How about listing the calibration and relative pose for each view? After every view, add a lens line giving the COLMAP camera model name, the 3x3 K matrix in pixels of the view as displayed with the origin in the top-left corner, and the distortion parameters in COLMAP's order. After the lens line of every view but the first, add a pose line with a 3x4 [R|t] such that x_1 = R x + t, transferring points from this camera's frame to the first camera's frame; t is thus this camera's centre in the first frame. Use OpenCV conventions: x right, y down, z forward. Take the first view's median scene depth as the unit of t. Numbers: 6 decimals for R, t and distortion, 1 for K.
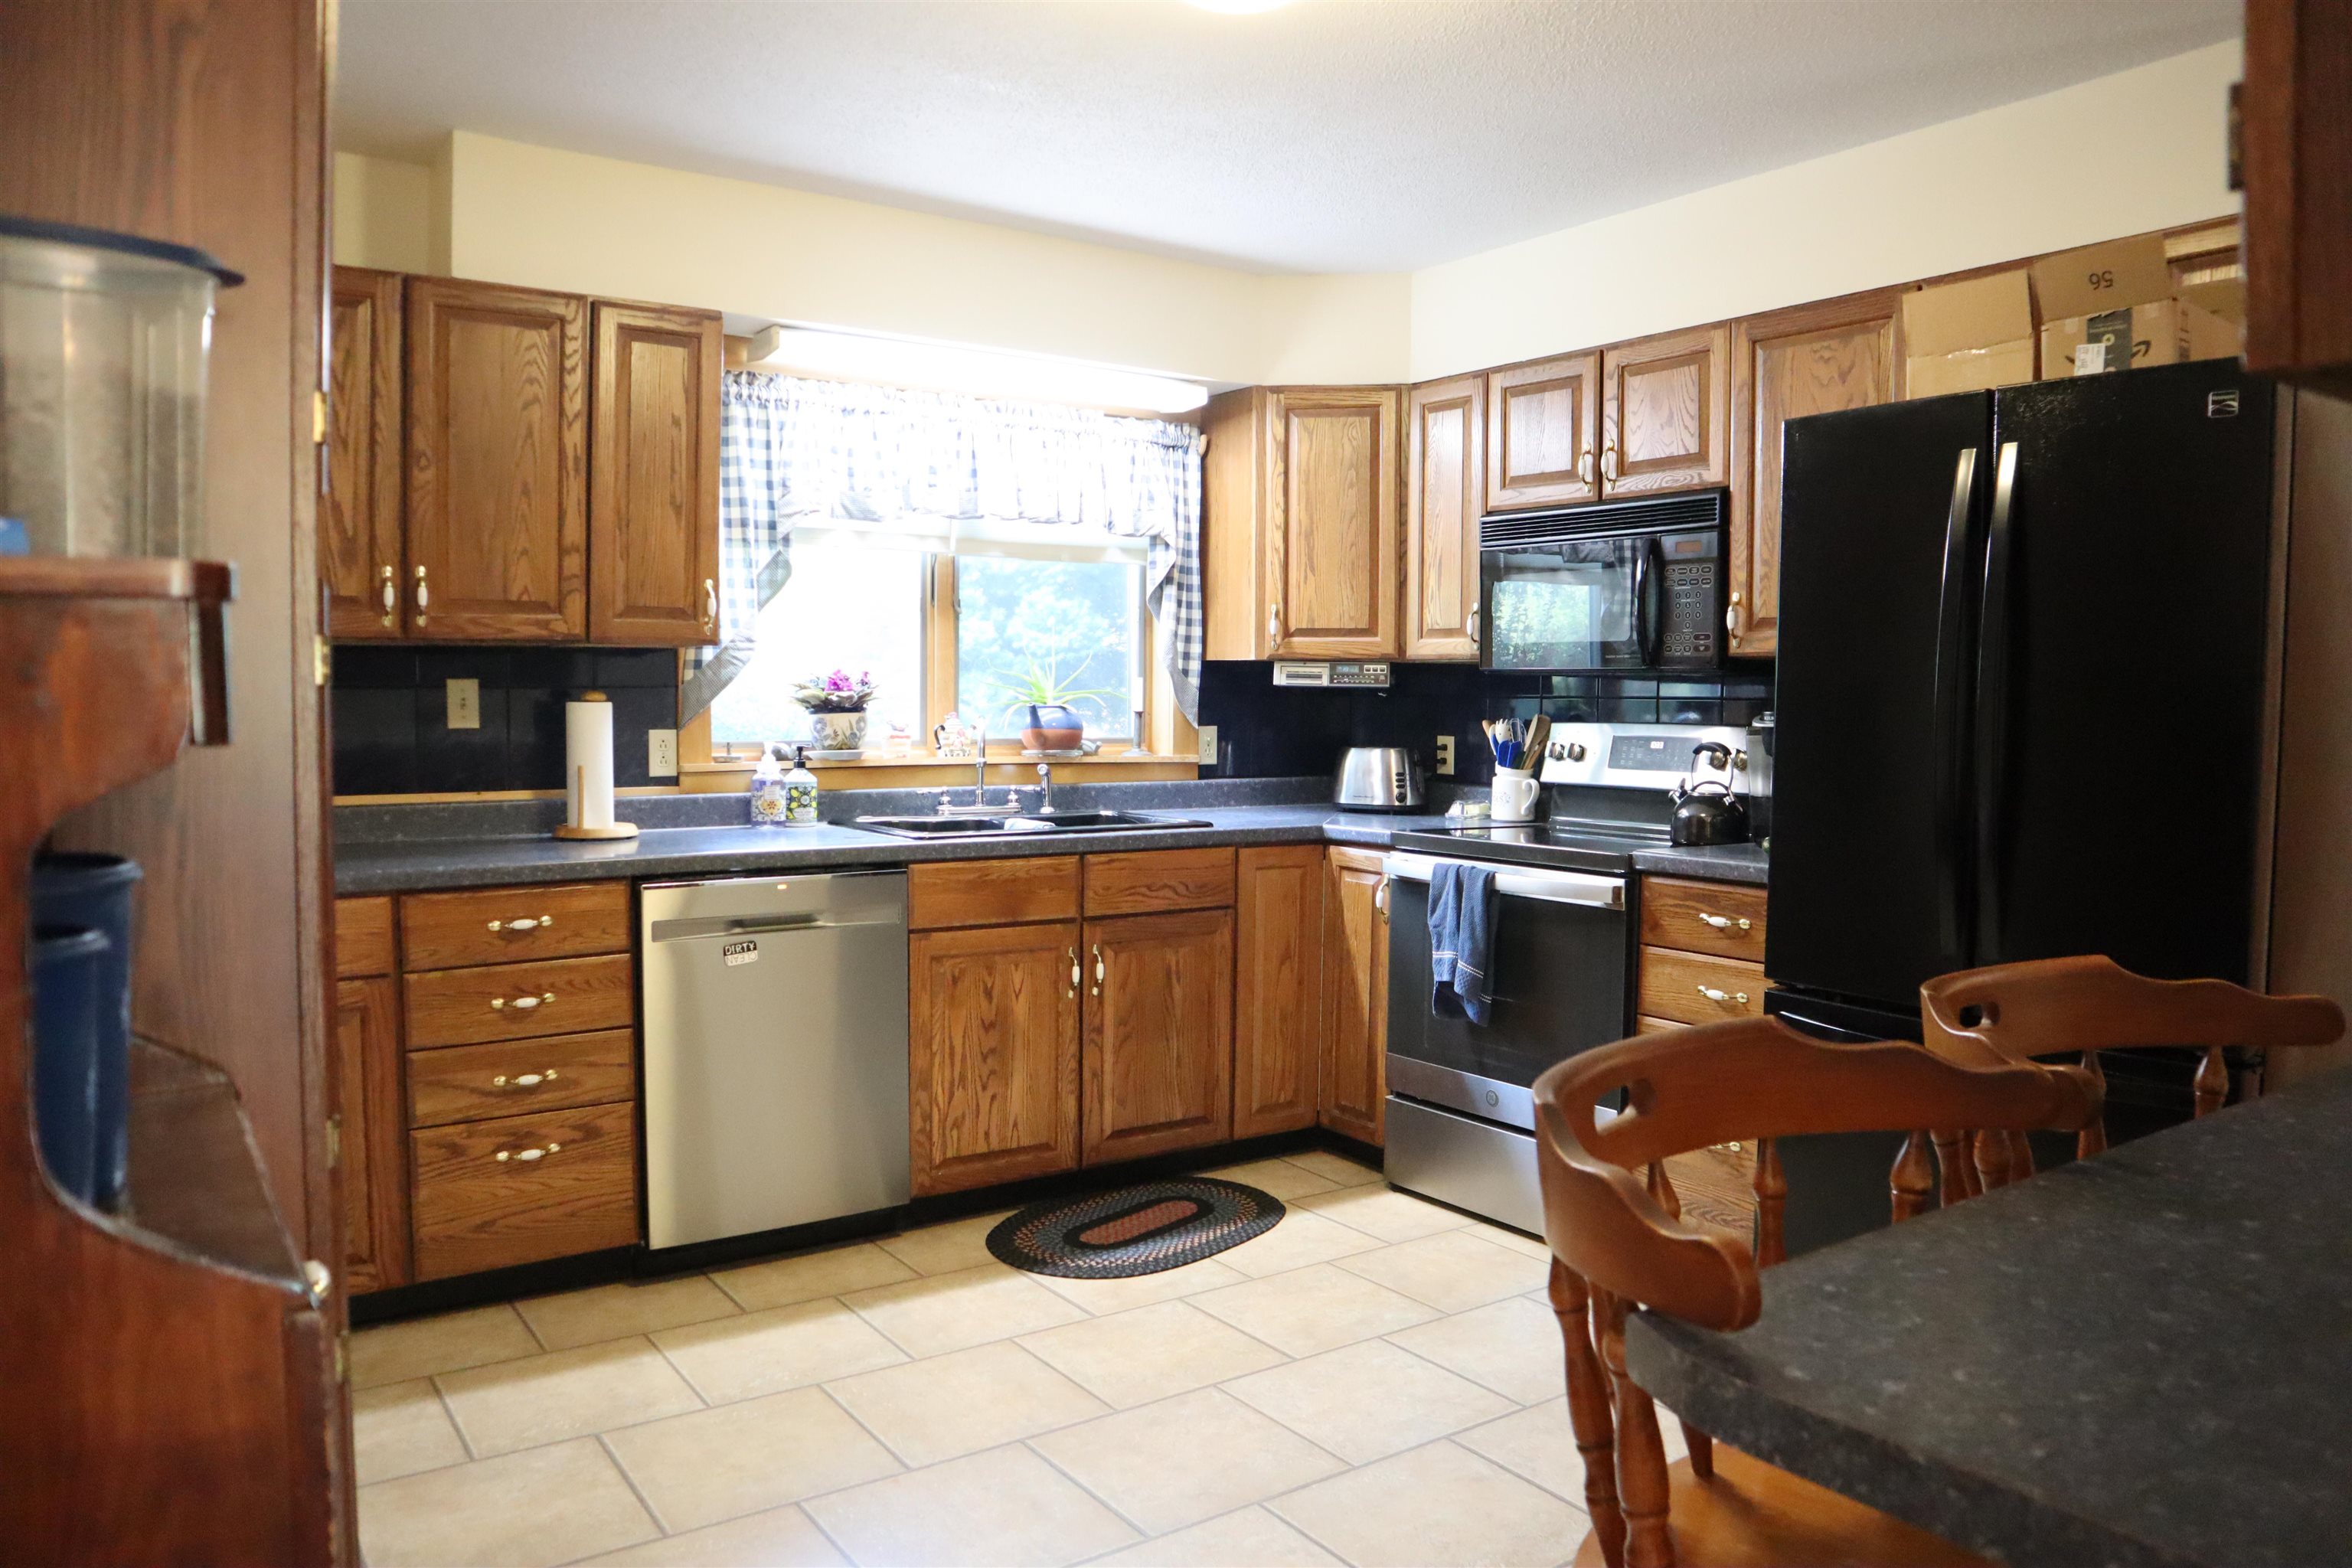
lens RADIAL K [[1629.4, 0, 1185.7], [0, 1629.4, 786.4], [0, 0, 1]] dist [-0.131801, 0.082405]
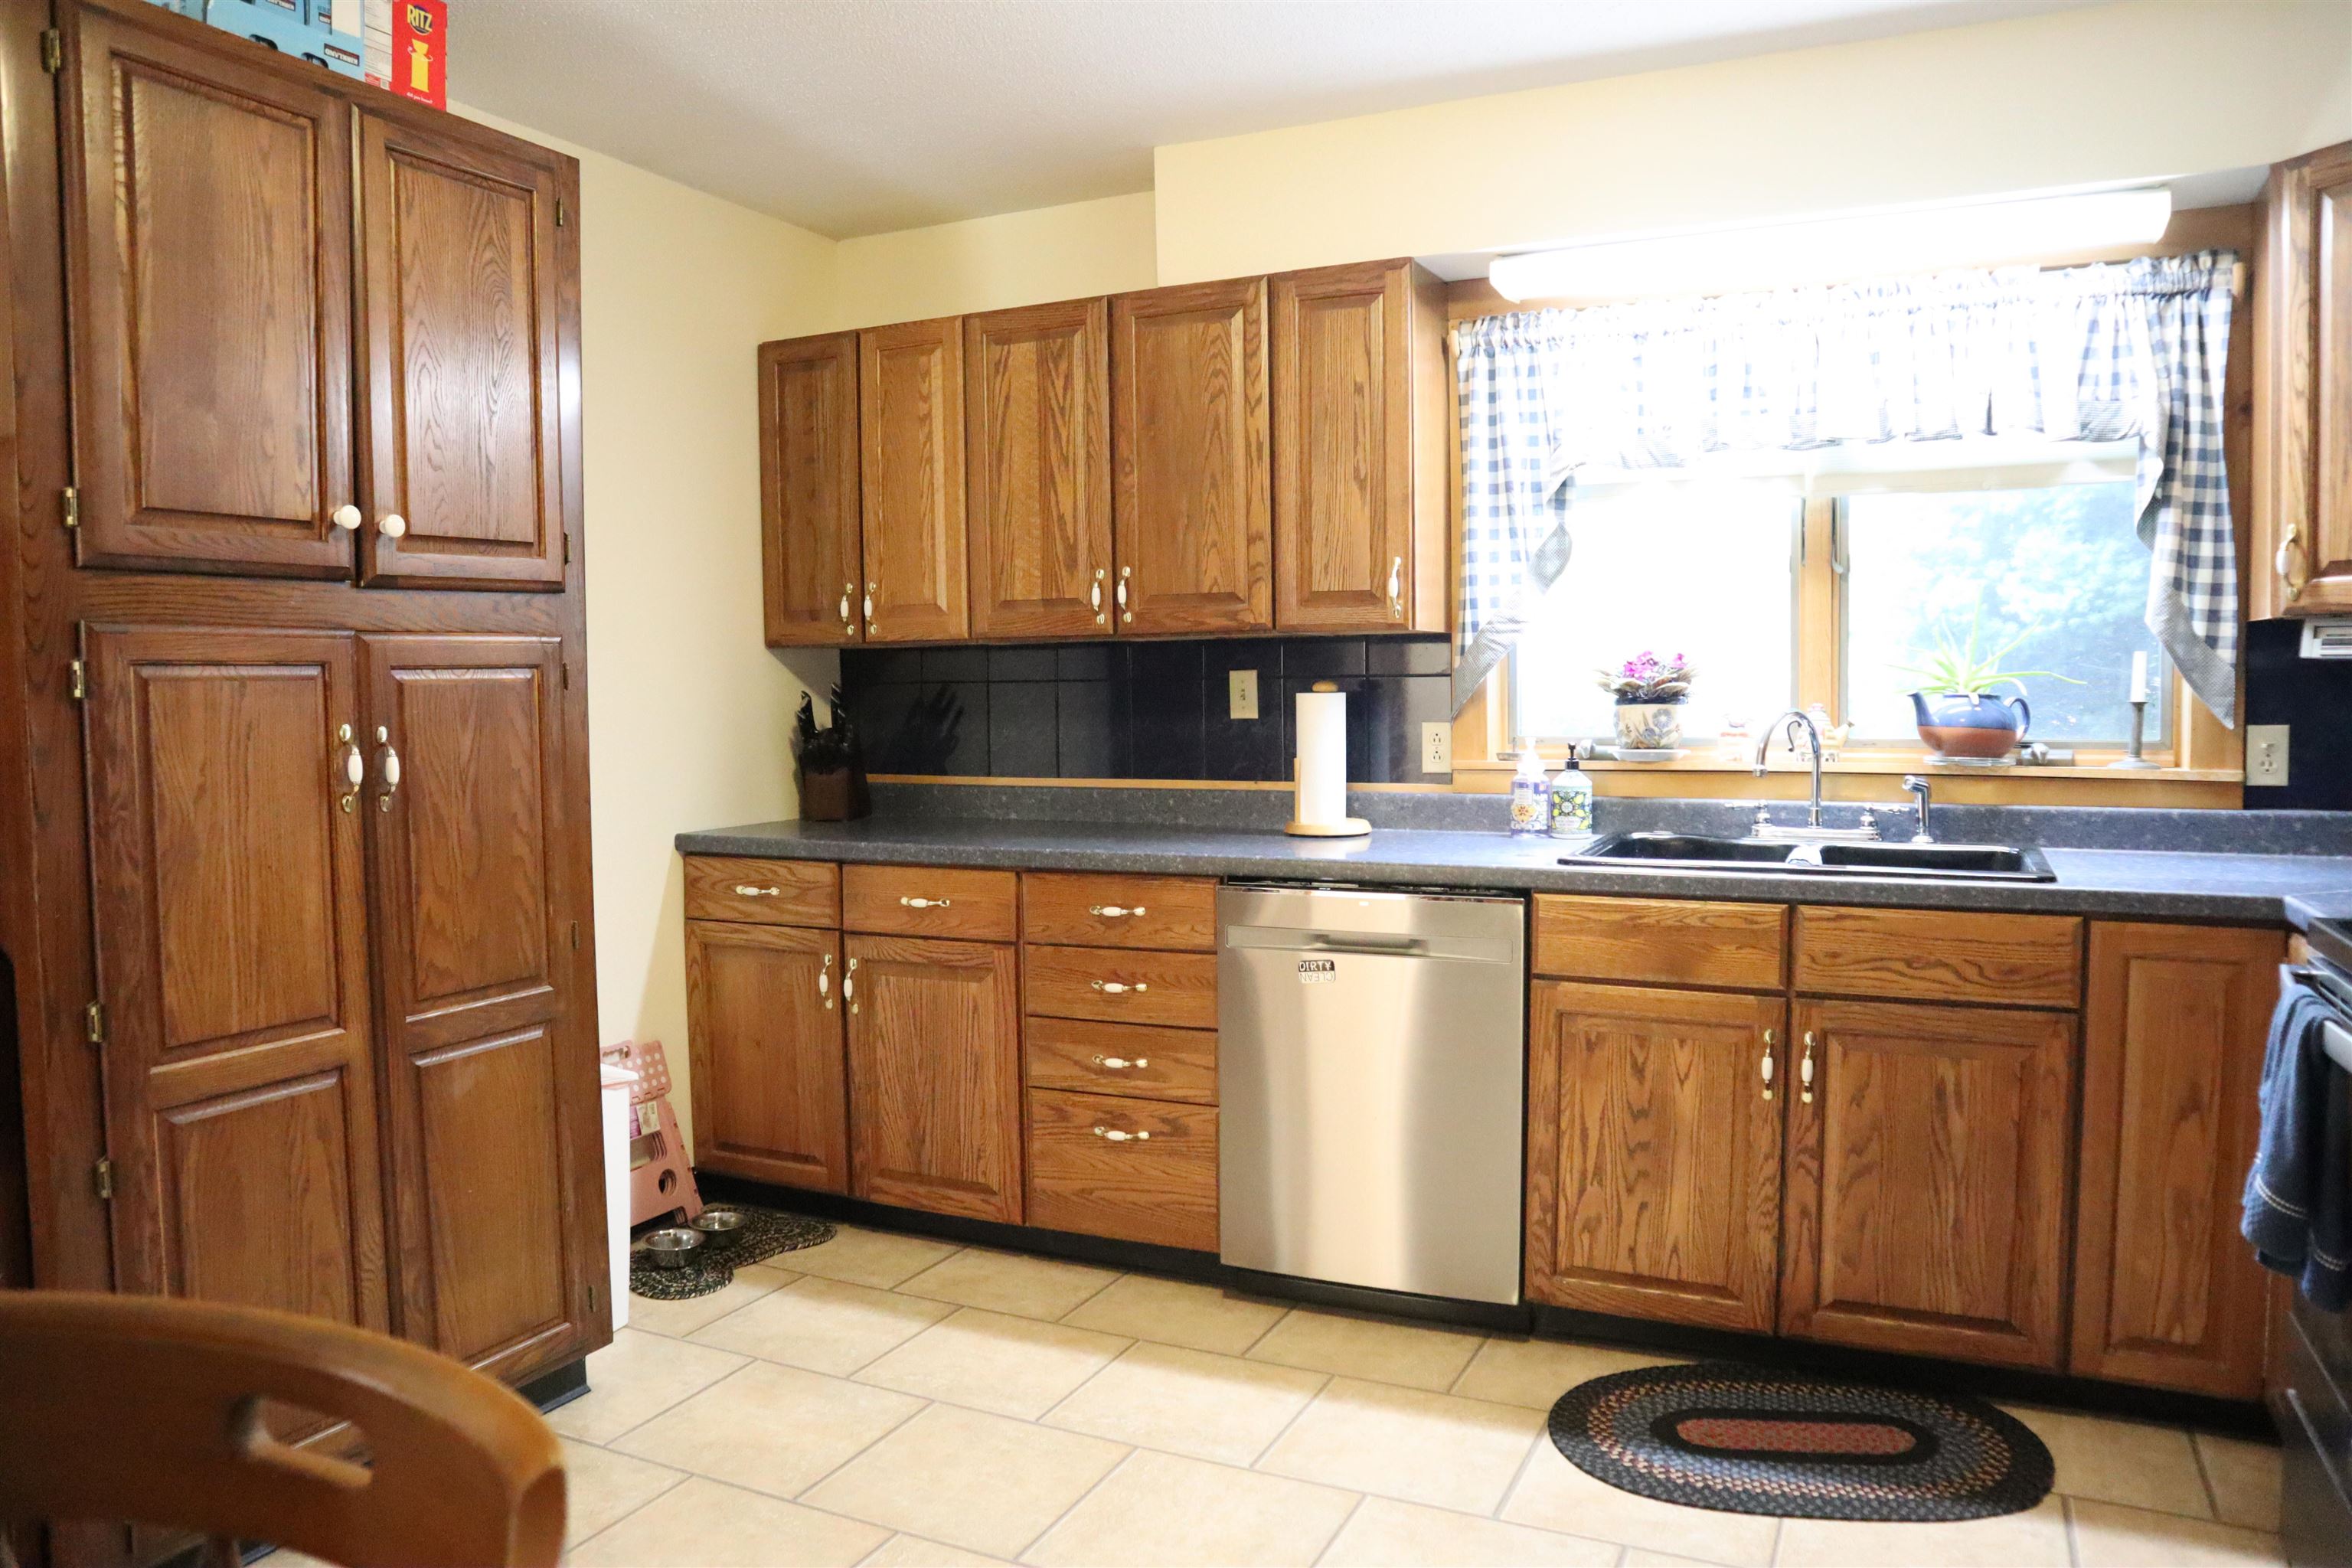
lens RADIAL K [[1629.4, 0, 1185.7], [0, 1629.4, 786.4], [0, 0, 1]] dist [-0.131801, 0.082405]
pose [[0.492517, 0.042736, -0.869253, 0.424482], [-0.033669, 0.998982, 0.030037, -0.022297], [0.869651, 0.014473, 0.493454, 0.432178]]
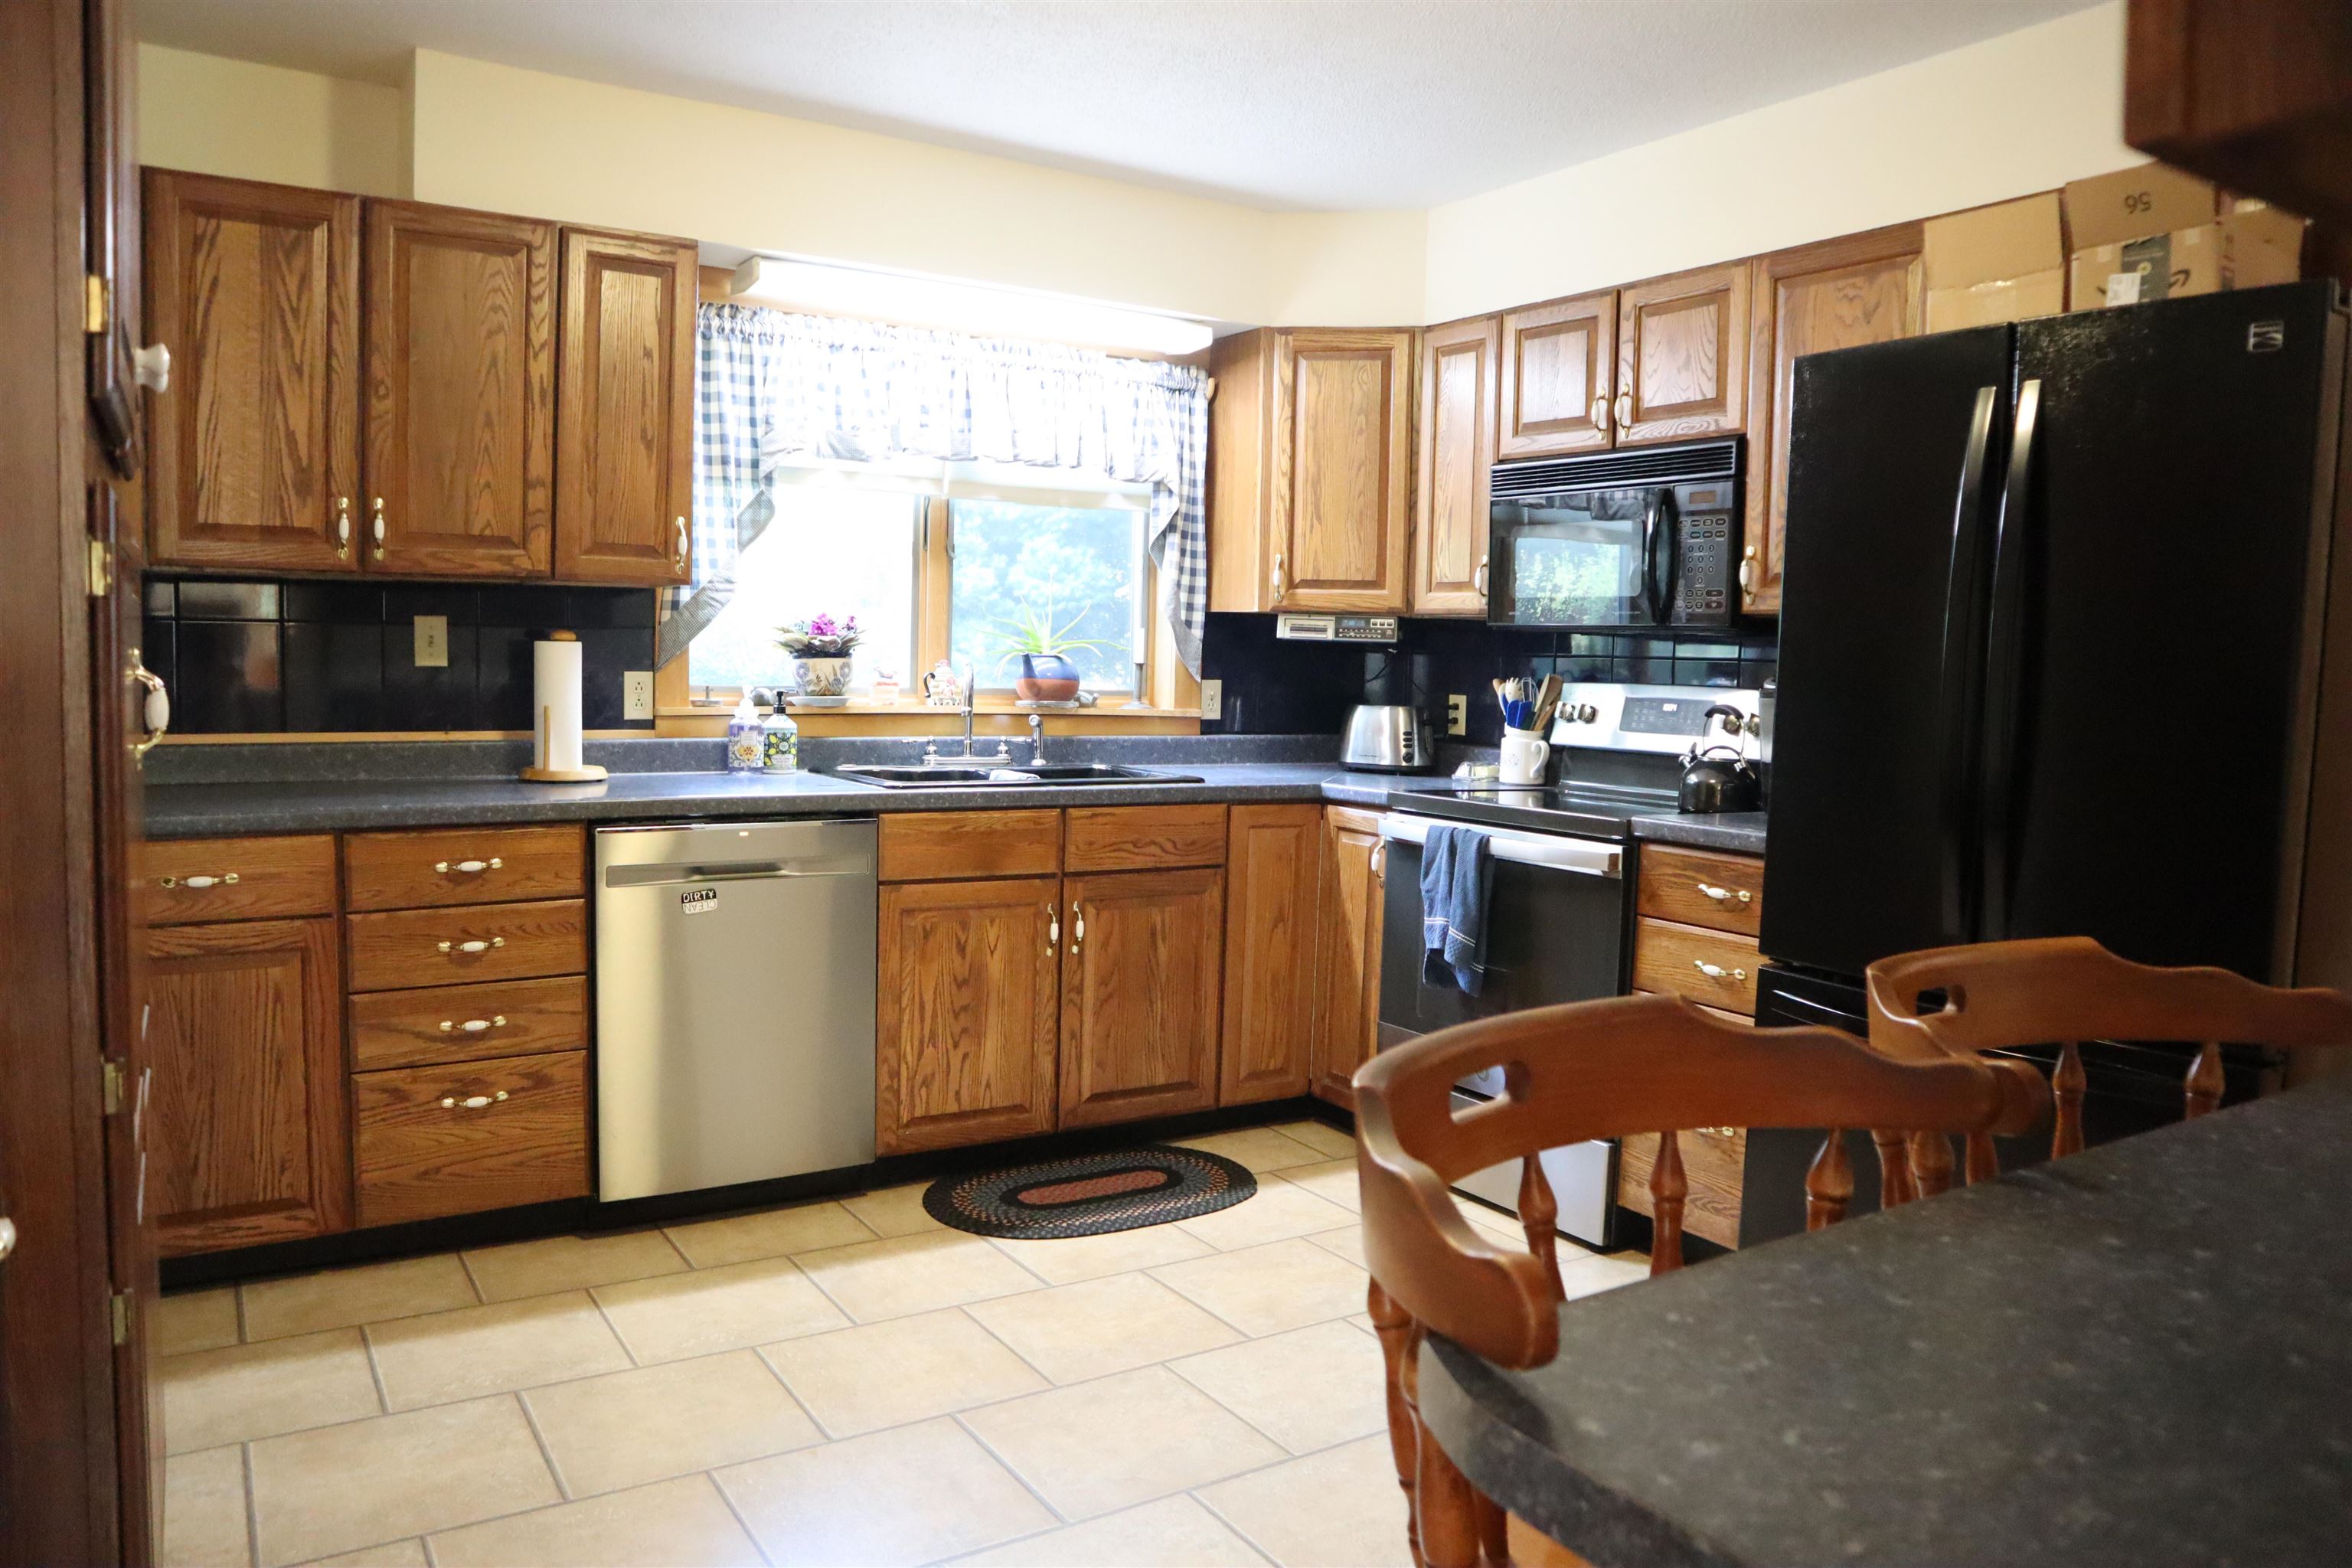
lens RADIAL K [[1625.8, 0, 1186.3], [0, 1625.8, 789.4], [0, 0, 1]] dist [-0.130902, 0.082174]
pose [[0.999012, 0.021210, -0.039041, 0.047982], [-0.020235, 0.999477, 0.025215, 0.005049], [0.039555, -0.024400, 0.998919, 0.040602]]
